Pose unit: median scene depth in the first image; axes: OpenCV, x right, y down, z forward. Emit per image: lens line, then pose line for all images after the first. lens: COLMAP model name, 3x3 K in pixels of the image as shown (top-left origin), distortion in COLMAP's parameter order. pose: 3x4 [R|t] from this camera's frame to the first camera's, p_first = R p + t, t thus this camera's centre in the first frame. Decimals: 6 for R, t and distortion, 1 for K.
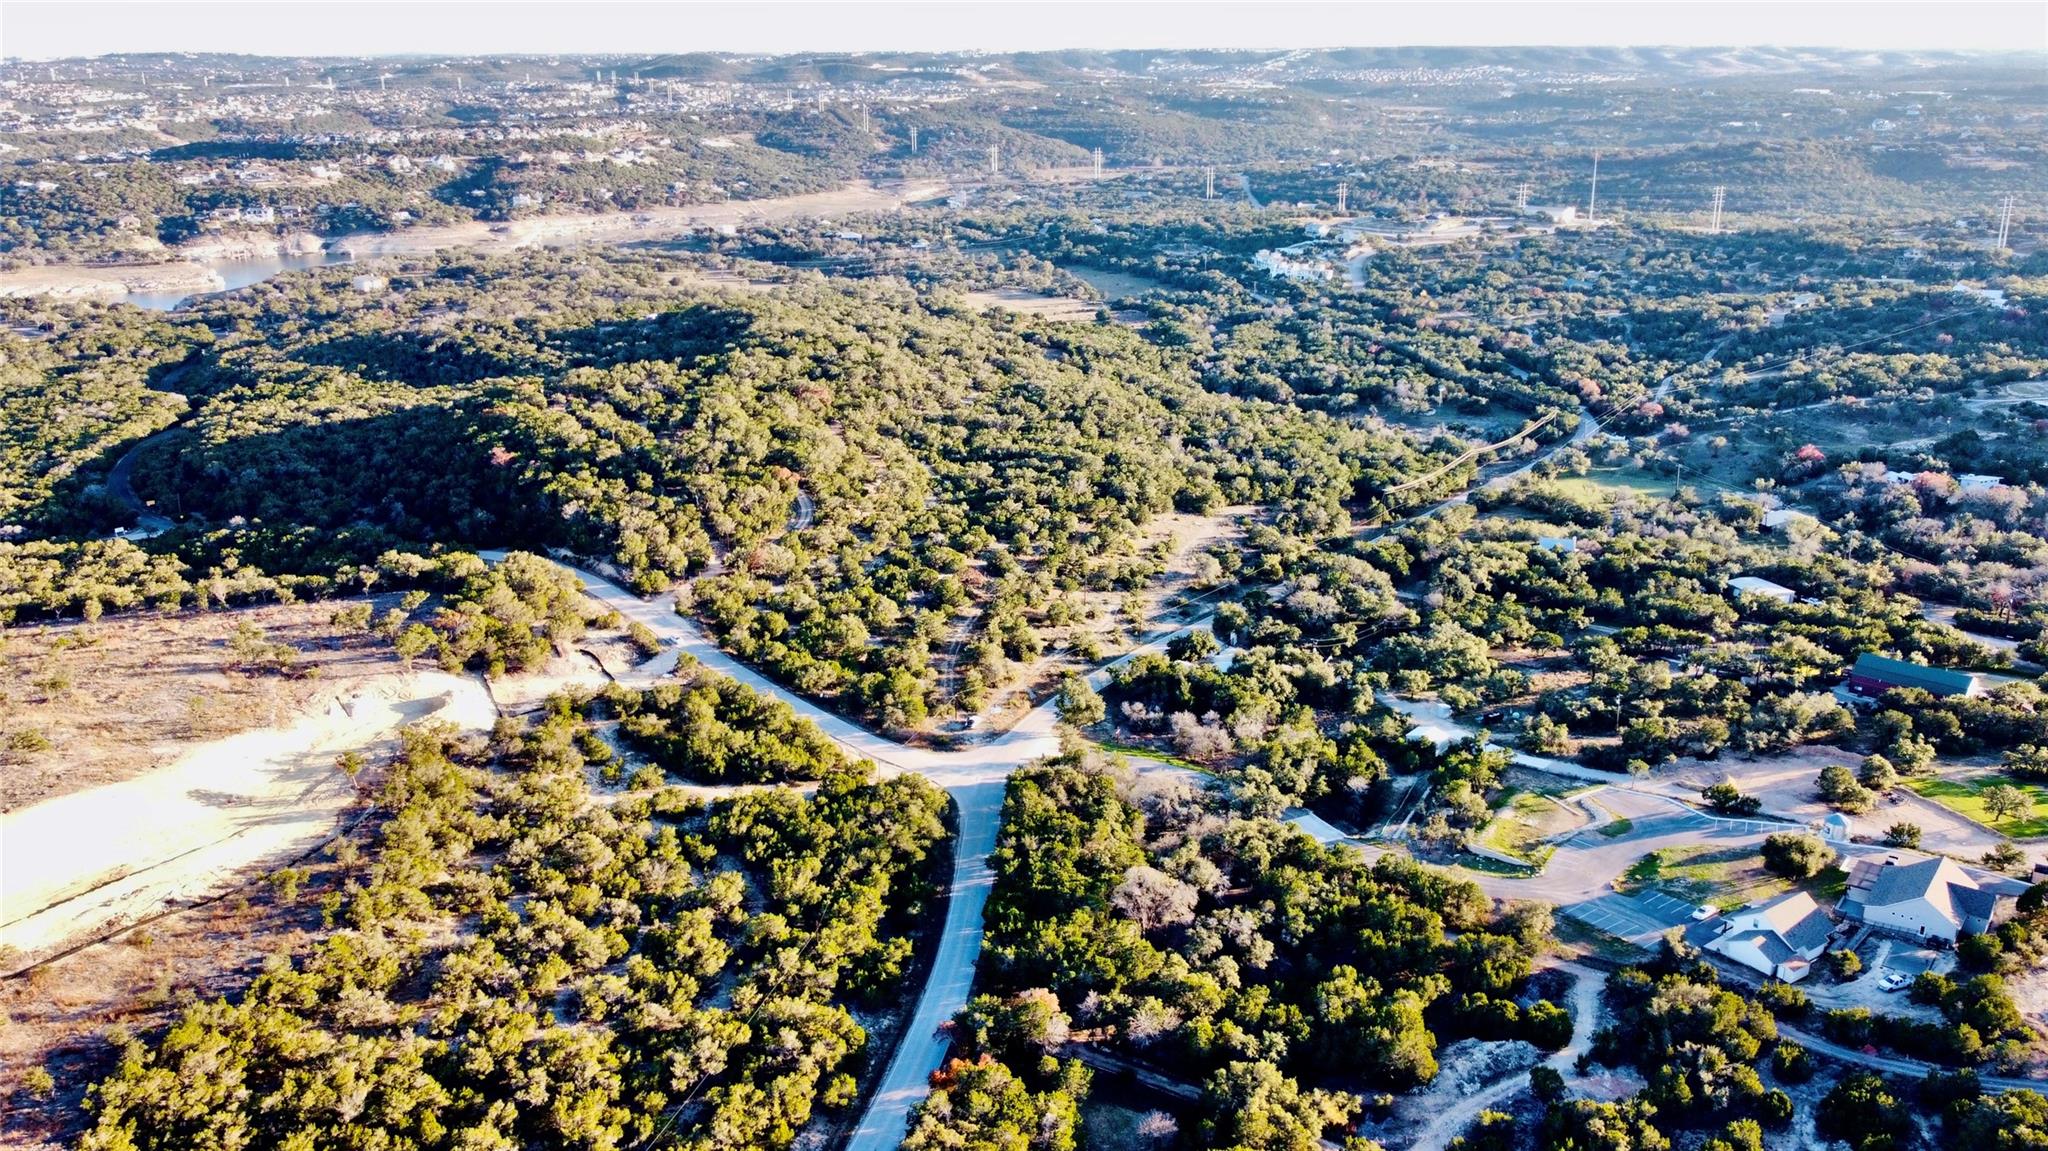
lens RADIAL K [[1630.1, 0, 1024.0], [0, 1630.1, 575.5], [0, 0, 1]] dist [-0.011377, 0.037102]
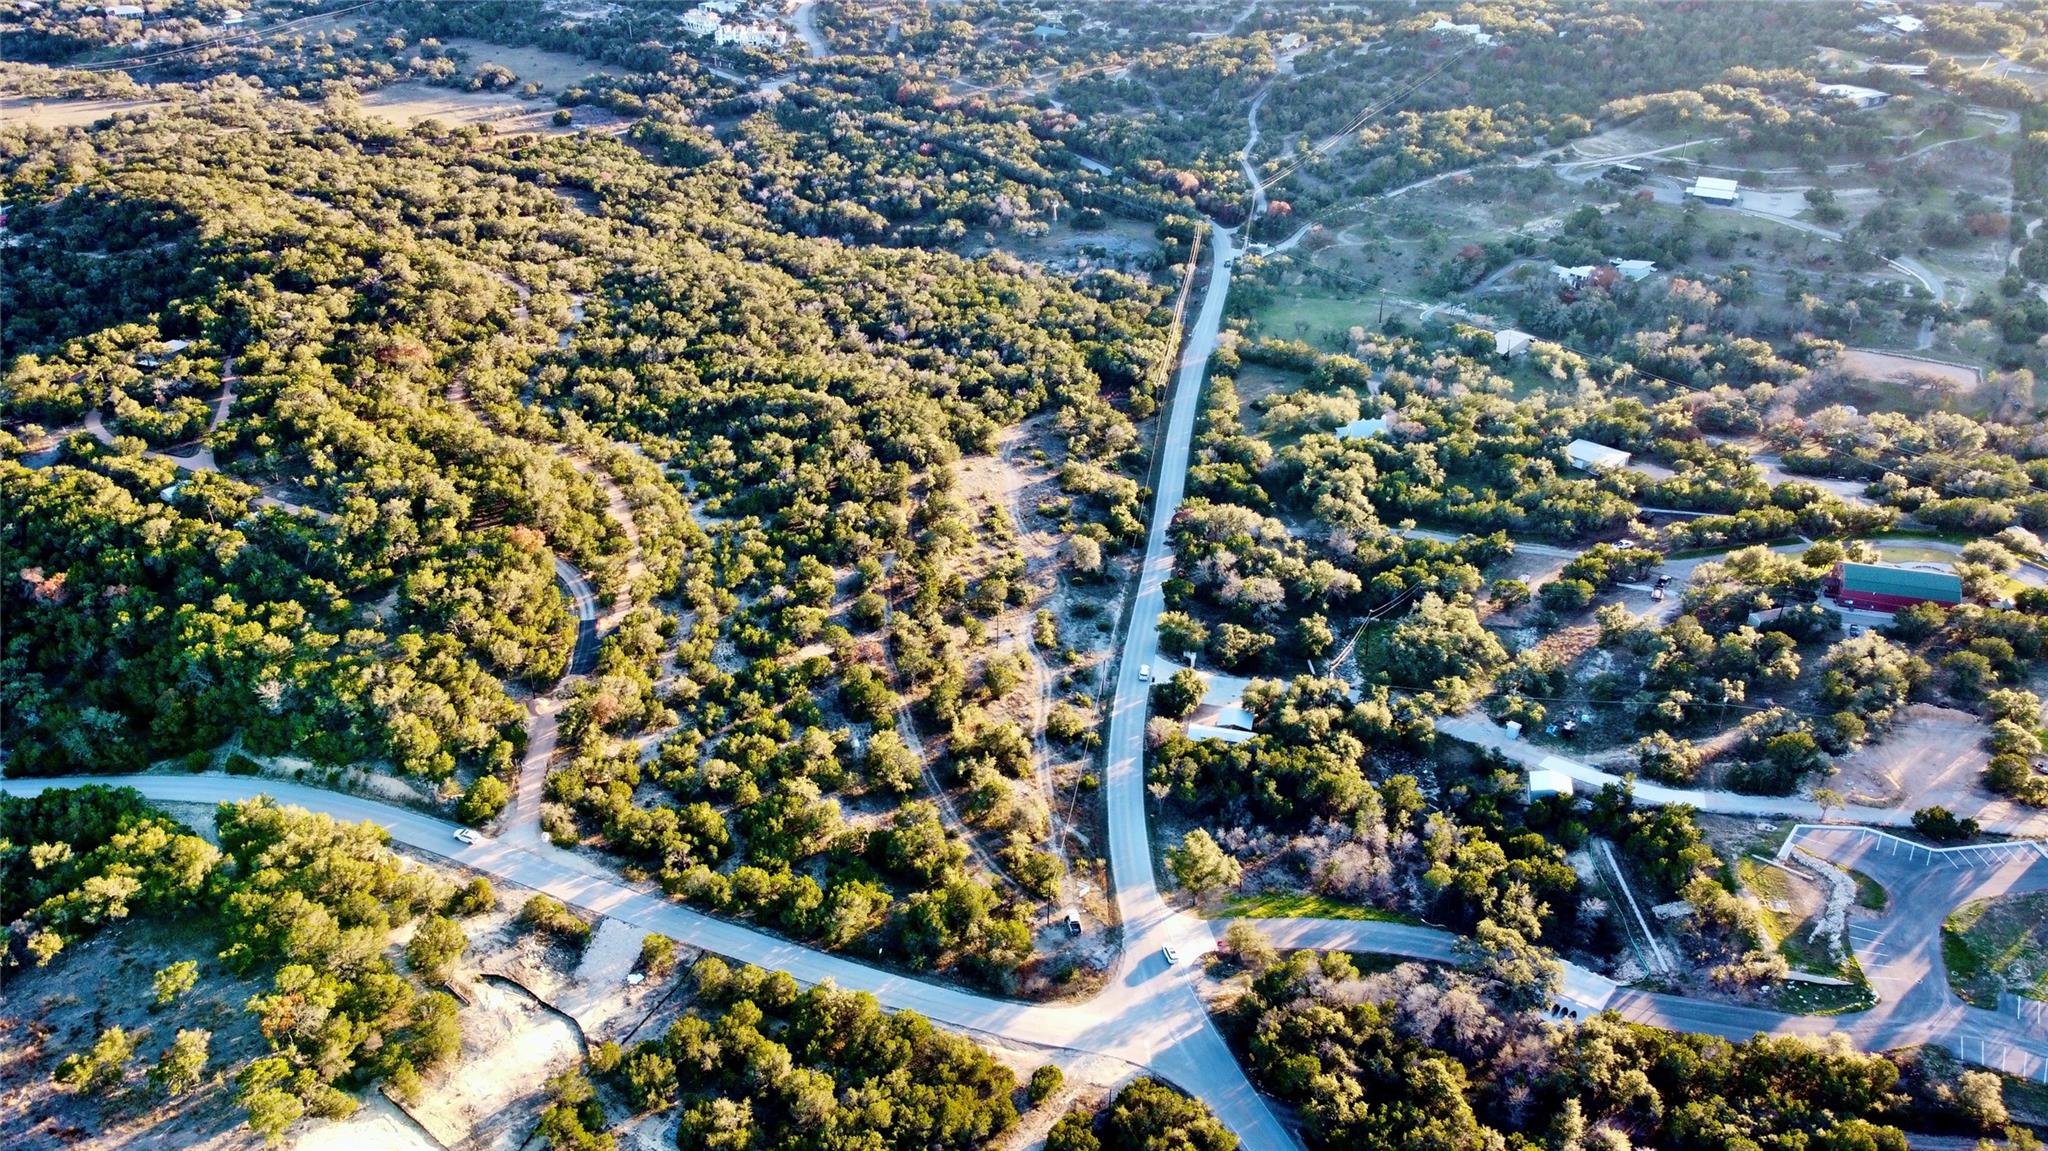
lens RADIAL K [[1630.1, 0, 1024.0], [0, 1630.1, 575.5], [0, 0, 1]] dist [-0.011377, 0.037102]
pose [[0.898934, -0.206829, 0.386187, -0.252585], [0.132196, 0.968509, 0.210986, -0.183824], [-0.417663, -0.138610, 0.897967, 0.300068]]
